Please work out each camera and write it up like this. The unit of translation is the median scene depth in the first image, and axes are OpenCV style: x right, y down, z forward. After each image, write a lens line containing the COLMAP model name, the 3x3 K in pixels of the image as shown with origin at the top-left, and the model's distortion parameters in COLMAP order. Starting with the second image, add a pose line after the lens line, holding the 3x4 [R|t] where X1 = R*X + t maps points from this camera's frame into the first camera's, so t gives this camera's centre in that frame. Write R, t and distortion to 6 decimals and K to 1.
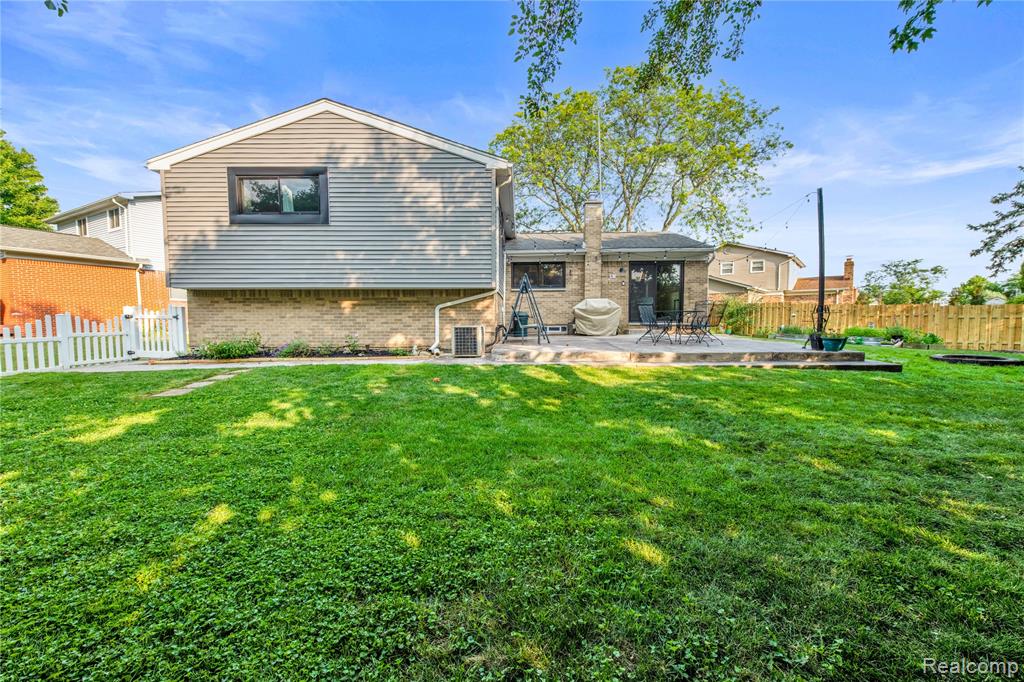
lens RADIAL K [[421.0, 0, 490.1], [0, 421.0, 344.2], [0, 0, 1]] dist [0.006602, -0.001042]
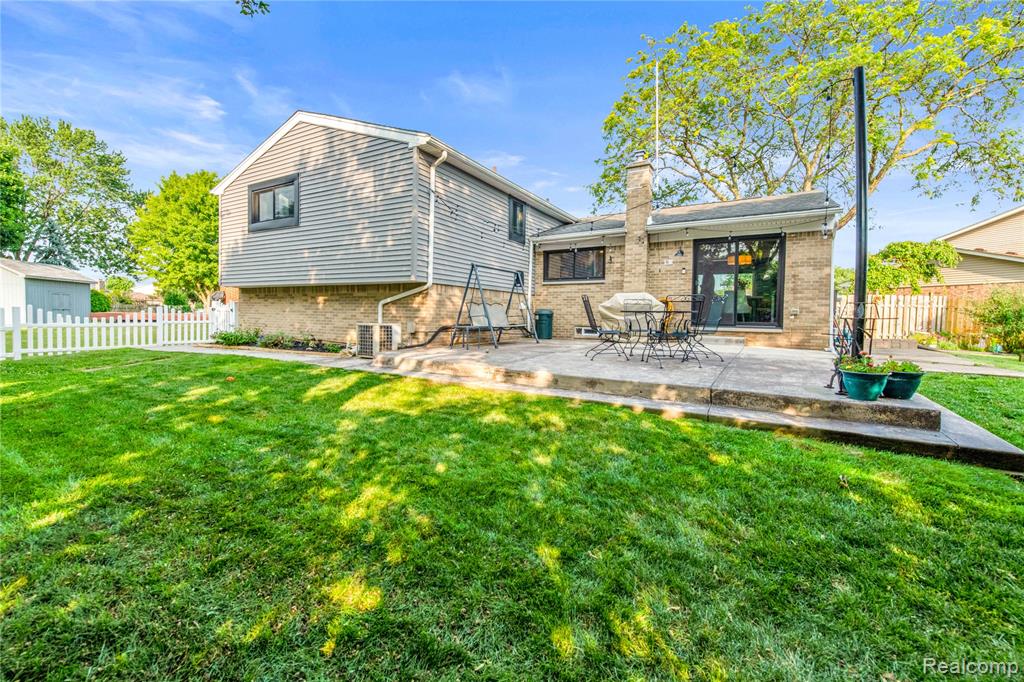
lens RADIAL K [[421.0, 0, 499.0], [0, 421.0, 326.0], [0, 0, 1]] dist [0.006602, -0.001042]
pose [[0.864564, 0.031444, -0.501539, 0.558887], [-0.049006, 0.998559, -0.021873, -0.028145], [0.500128, 0.043489, 0.864859, 0.312660]]
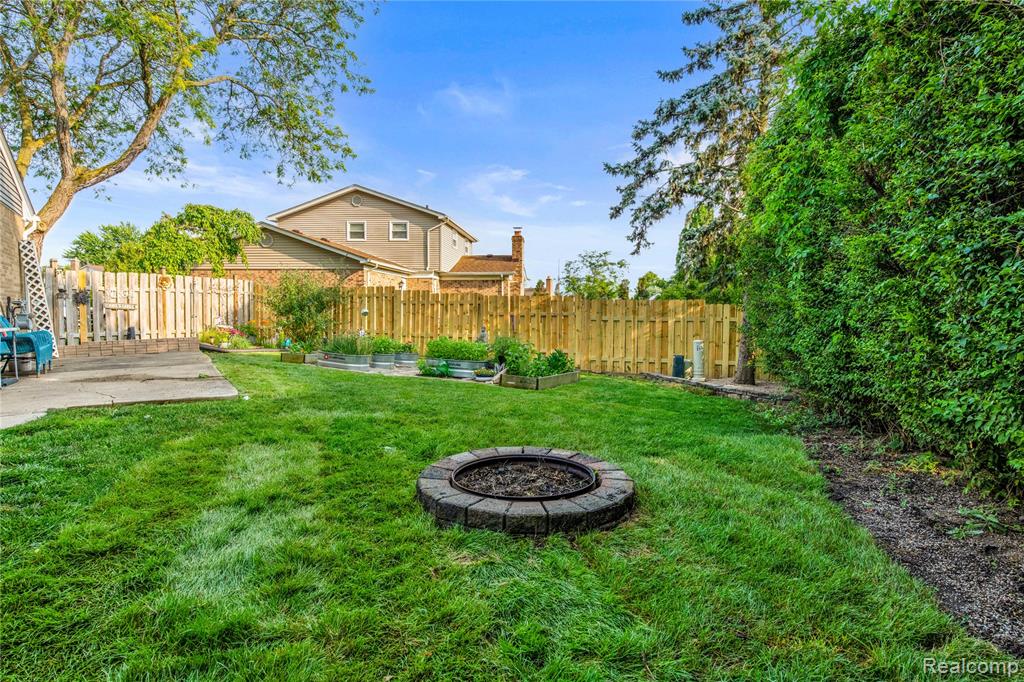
lens RADIAL K [[595.7, 0, 511.4], [0, 595.7, 338.0], [0, 0, 1]] dist [0.000256, -0.000112]
pose [[0.815003, -0.013869, 0.579290, 0.823660], [0.021856, 0.999738, -0.006814, -0.054654], [-0.579044, 0.018214, 0.815093, 0.618235]]
